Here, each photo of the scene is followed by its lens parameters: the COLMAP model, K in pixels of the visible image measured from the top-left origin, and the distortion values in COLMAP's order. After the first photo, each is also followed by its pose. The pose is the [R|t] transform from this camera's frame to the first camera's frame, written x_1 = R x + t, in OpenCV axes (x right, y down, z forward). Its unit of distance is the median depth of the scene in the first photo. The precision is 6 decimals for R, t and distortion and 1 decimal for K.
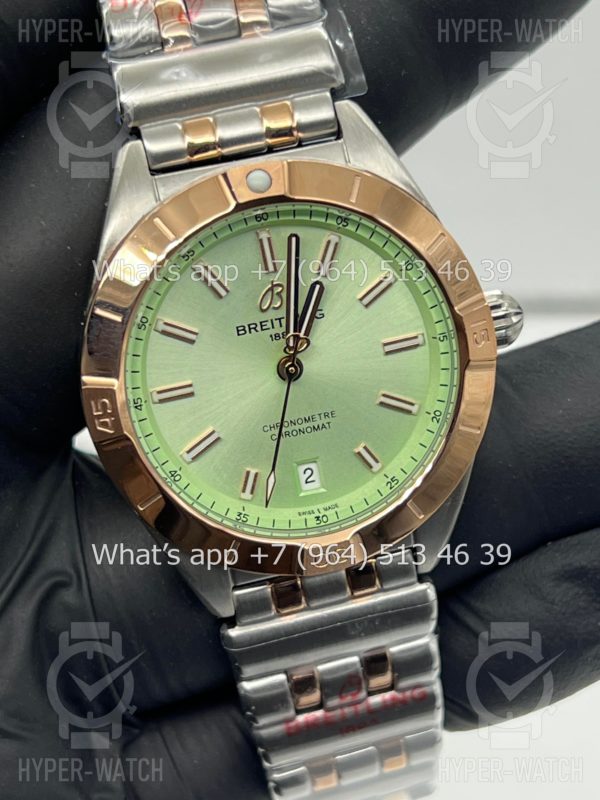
lens RADIAL K [[1828.3, 0, 300.0], [0, 1828.3, 400.0], [0, 0, 1]] dist [0.592276, 0.131721]
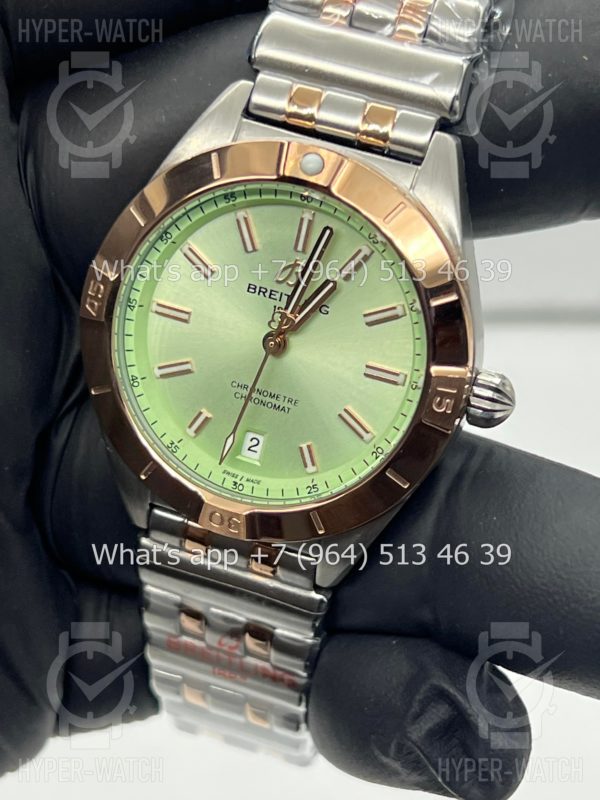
lens RADIAL K [[1828.3, 0, 300.0], [0, 1828.3, 400.0], [0, 0, 1]] dist [0.592276, 0.131721]
pose [[0.823990, 0.472043, -0.313392, 0.344594], [-0.462874, 0.879799, 0.108171, -0.106957], [0.326784, 0.055929, 0.943443, 0.029623]]
